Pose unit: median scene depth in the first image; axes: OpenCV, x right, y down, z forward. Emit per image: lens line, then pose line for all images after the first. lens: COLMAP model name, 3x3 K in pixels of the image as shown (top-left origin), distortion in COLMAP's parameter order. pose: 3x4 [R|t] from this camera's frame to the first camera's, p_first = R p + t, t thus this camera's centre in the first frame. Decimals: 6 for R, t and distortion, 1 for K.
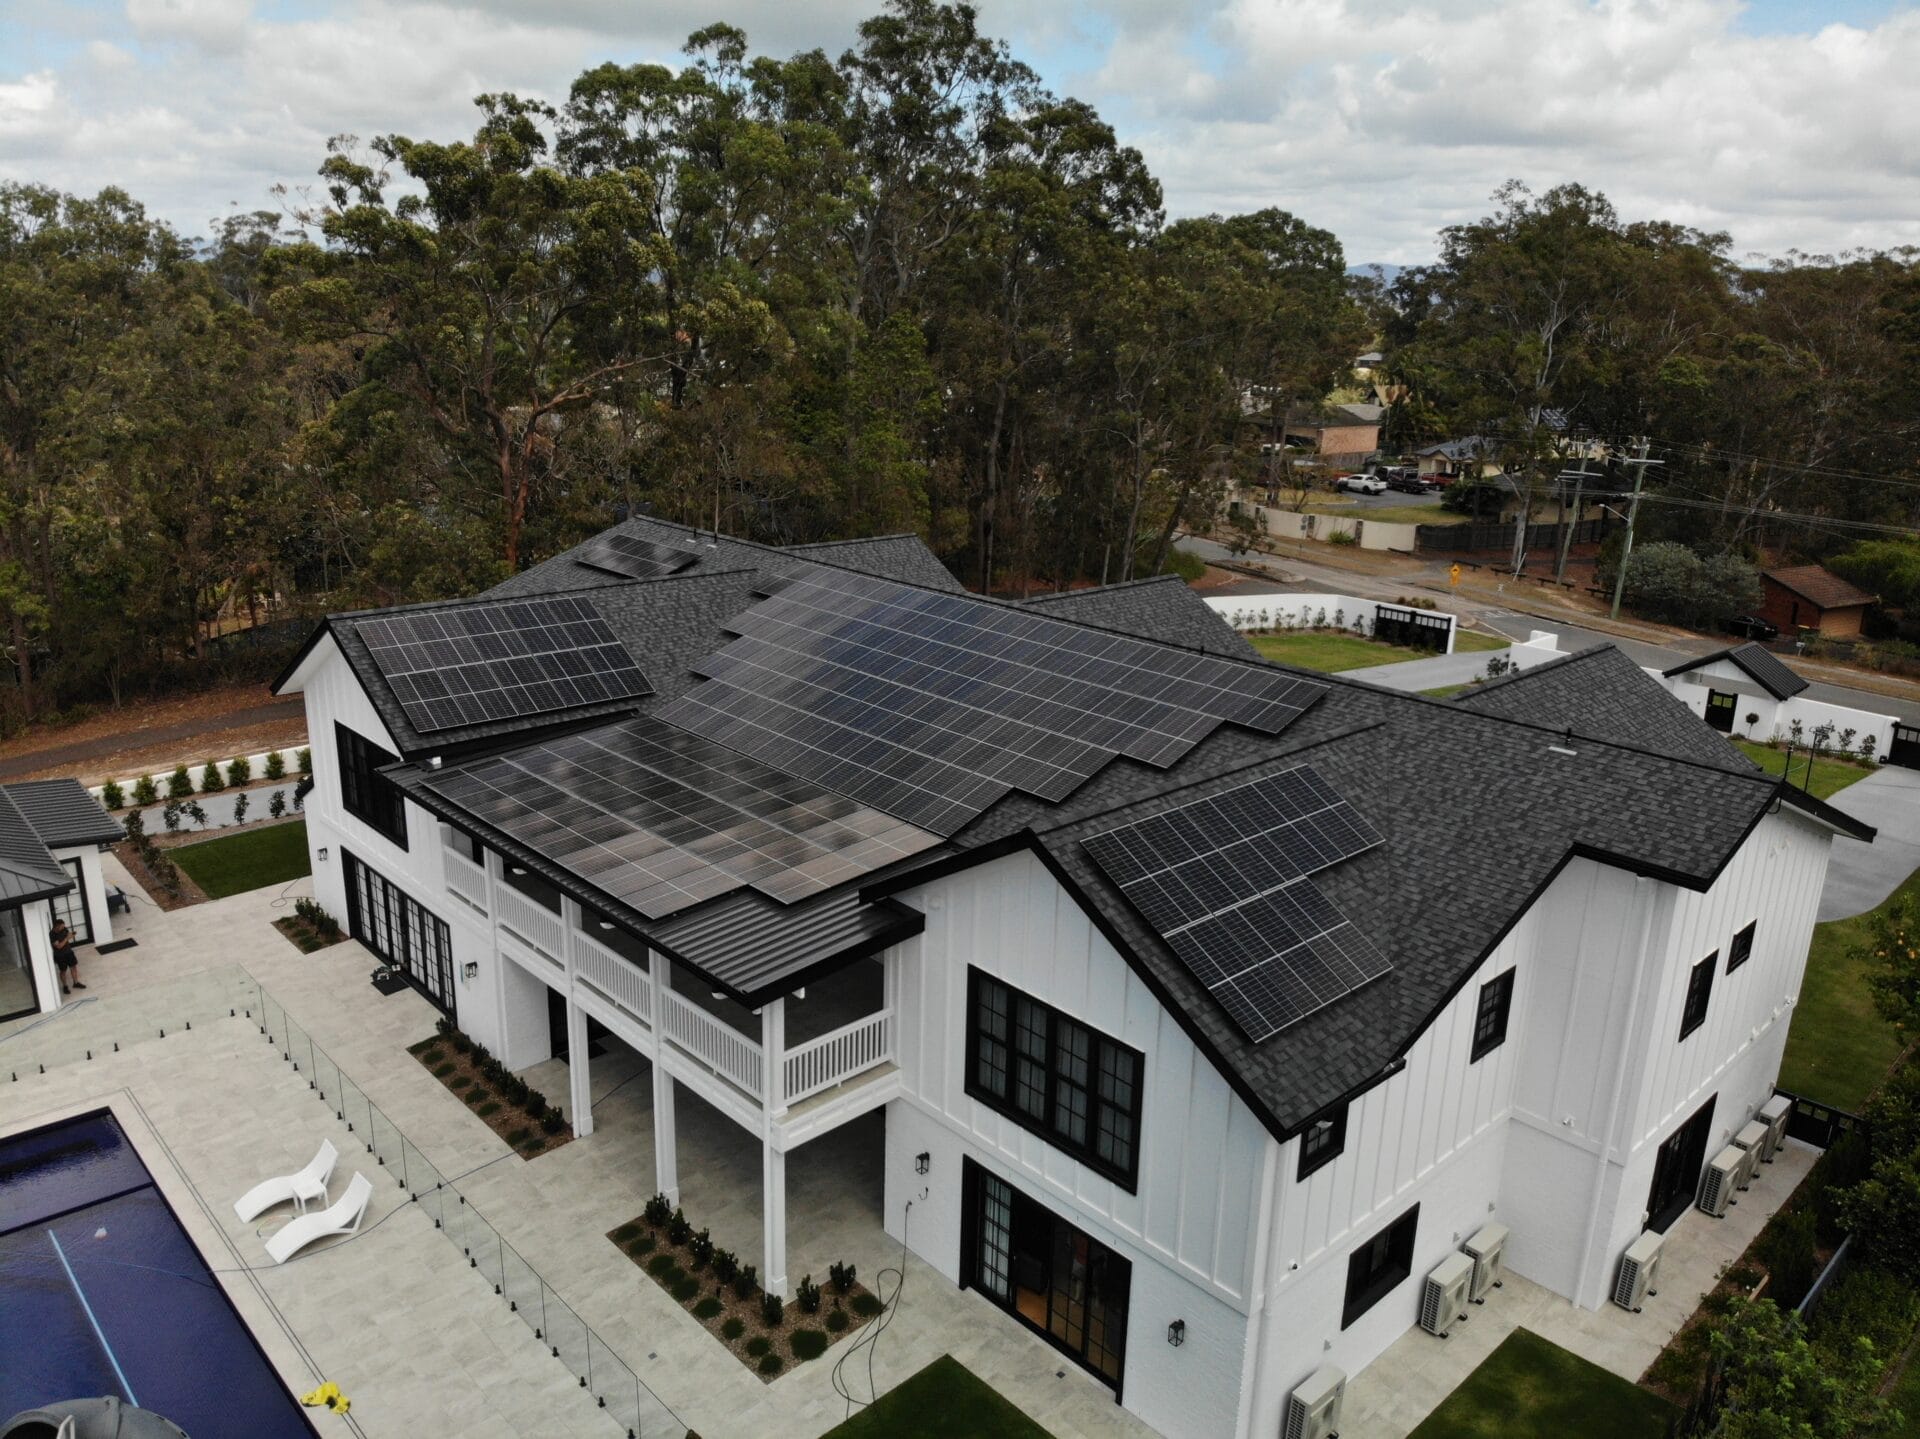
lens RADIAL K [[1398.7, 0, 962.6], [0, 1398.7, 703.6], [0, 0, 1]] dist [0.124567, -0.281489]
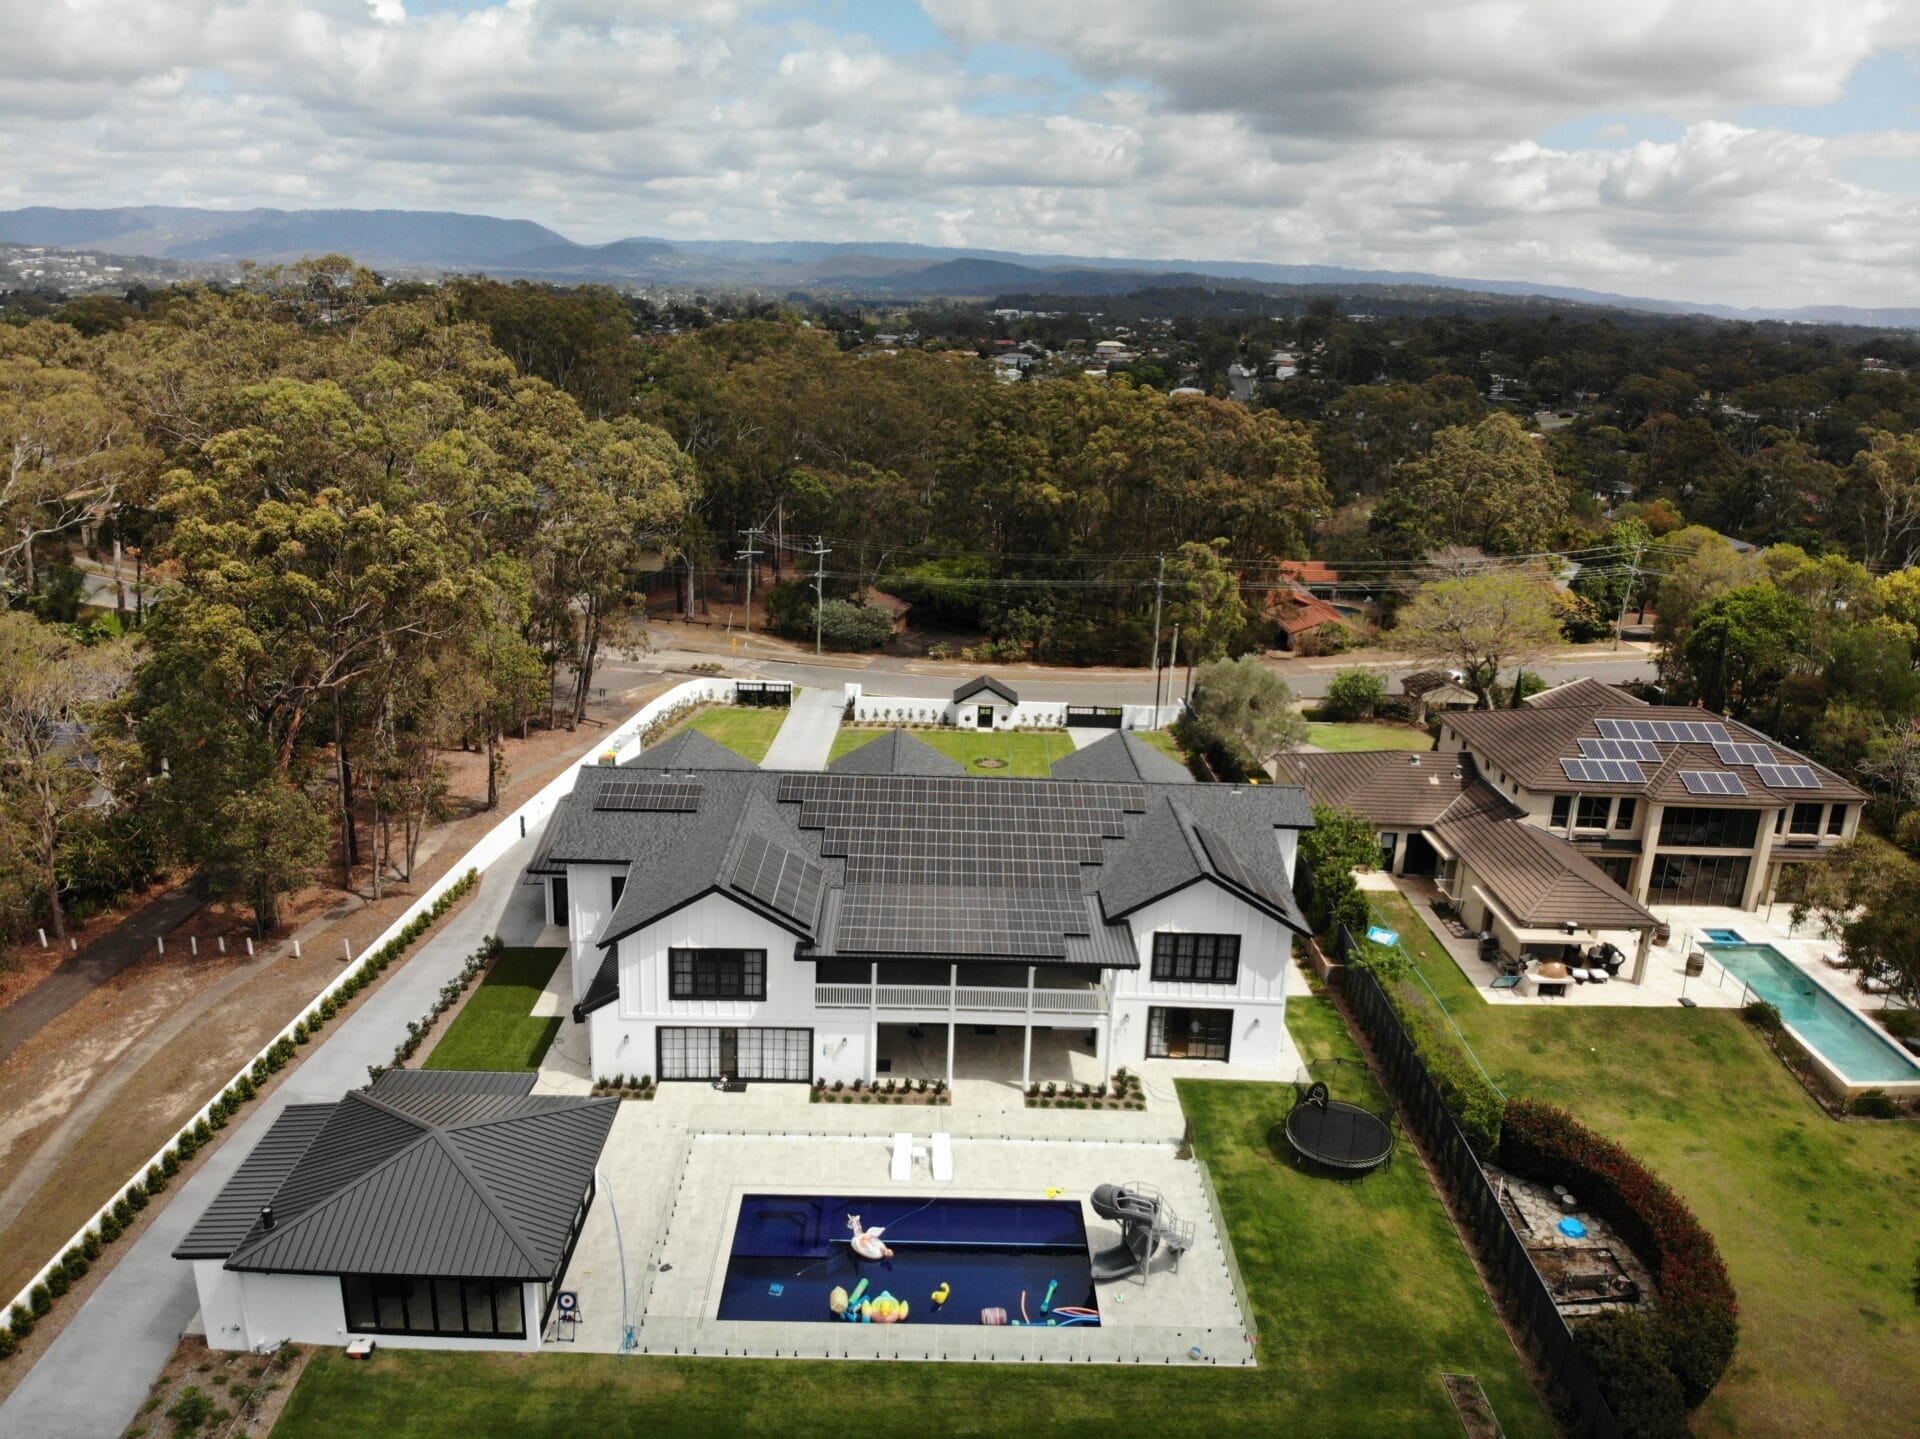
lens RADIAL K [[1400.1, 0, 963.3], [0, 1400.1, 675.4], [0, 0, 1]] dist [0.145633, -0.344634]
pose [[0.675622, -0.193310, 0.711454, -1.428807], [0.182304, 0.978849, 0.092842, -0.418288], [-0.714353, 0.066975, 0.696573, -0.427874]]
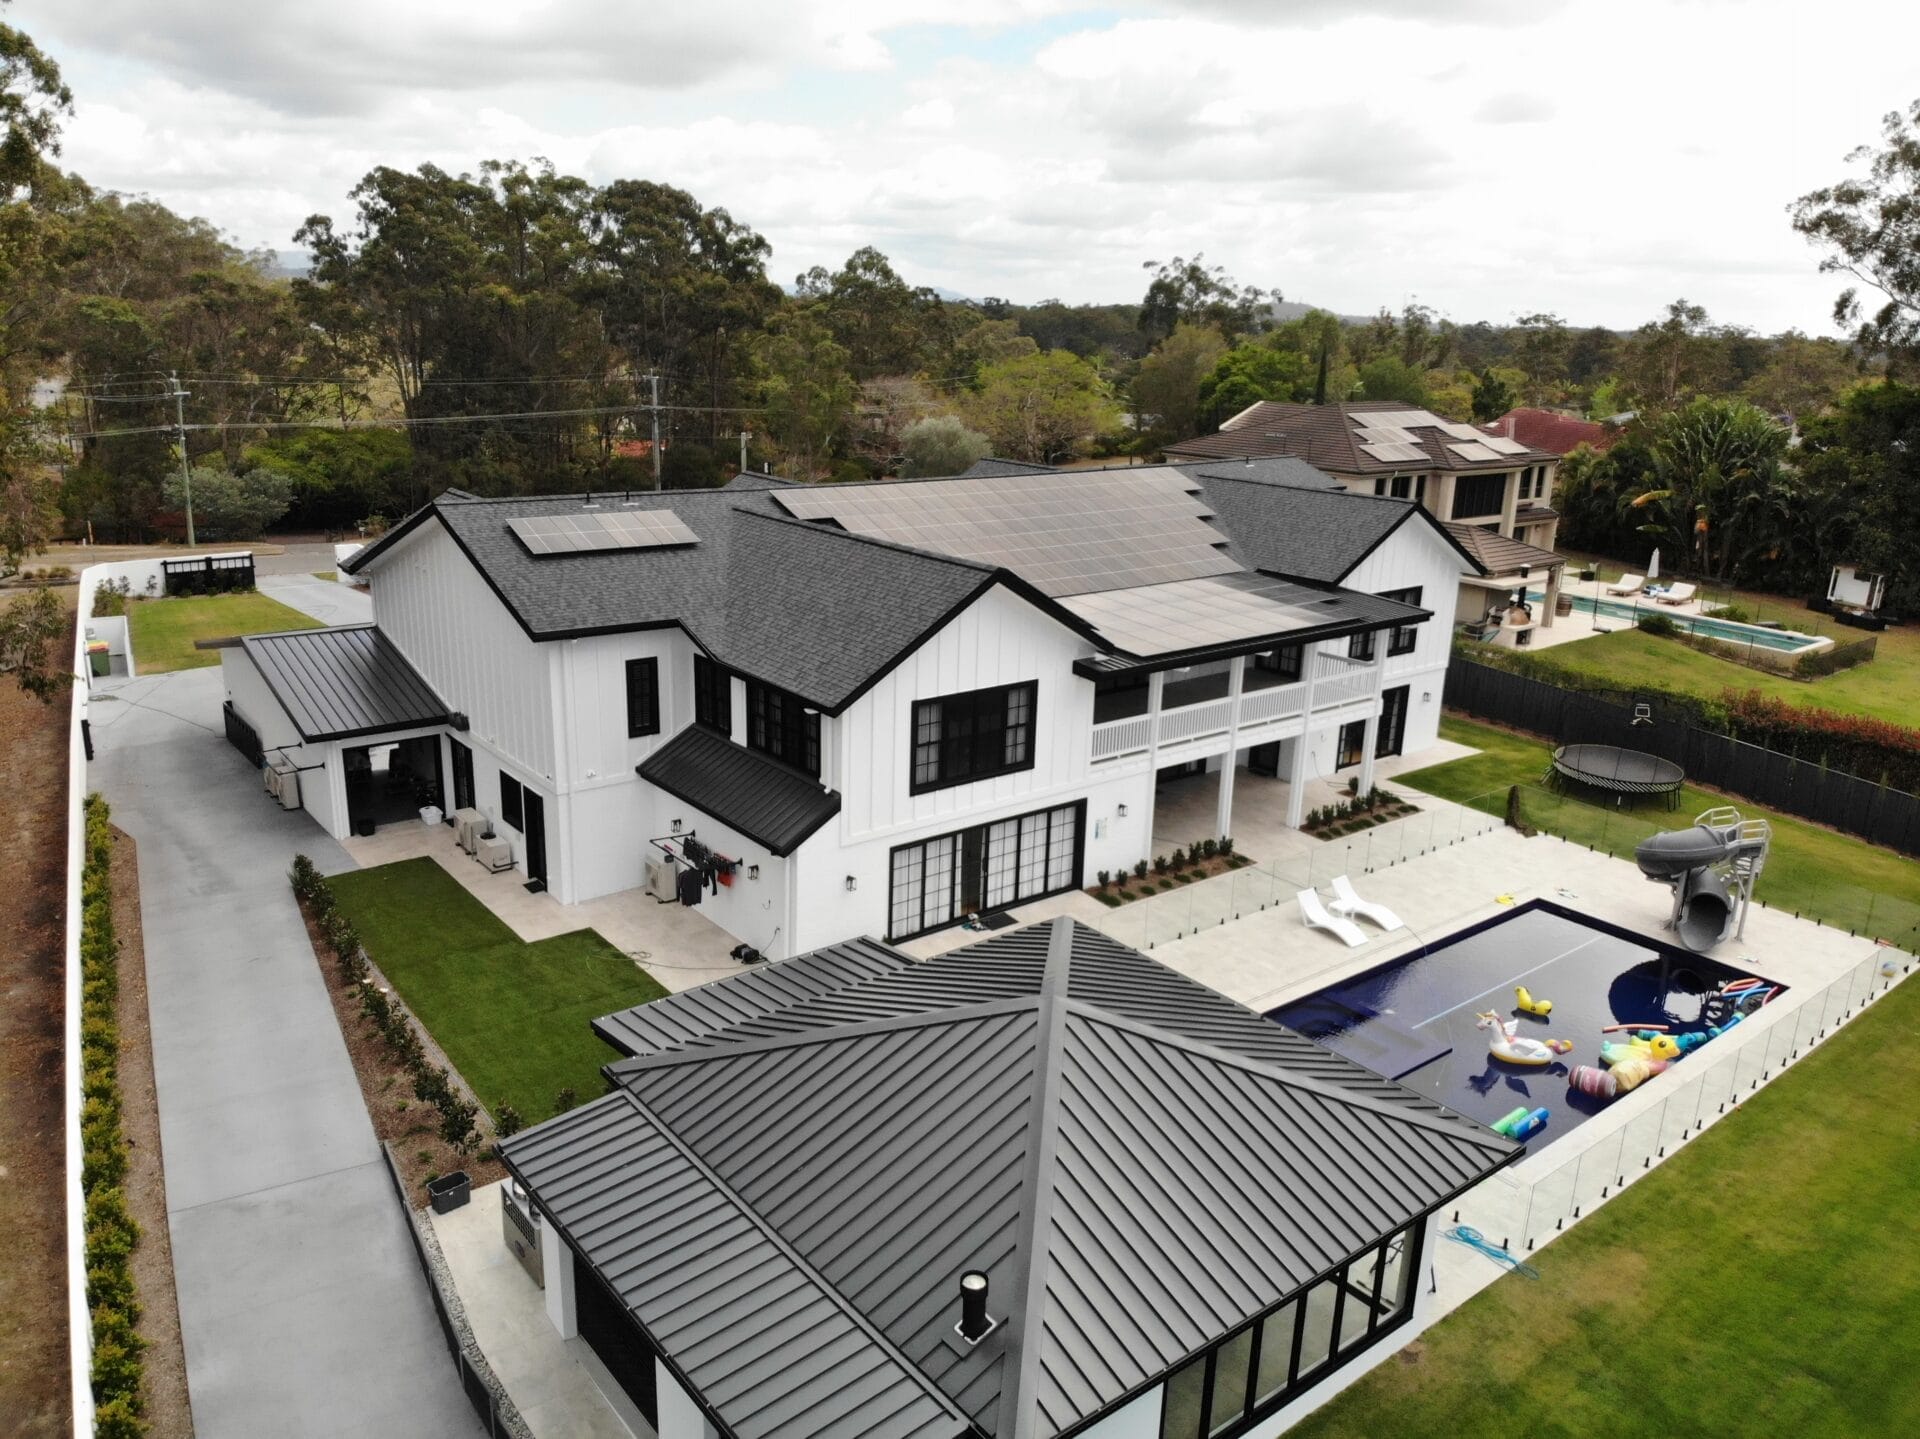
lens RADIAL K [[1399.6, 0, 930.1], [0, 1399.6, 721.3], [0, 0, 1]] dist [0.068178, -0.161486]
pose [[0.105472, -0.301730, 0.947541, -1.436596], [0.247354, 0.930868, 0.268887, -0.240779], [-0.963168, 0.206018, 0.172815, 0.909748]]
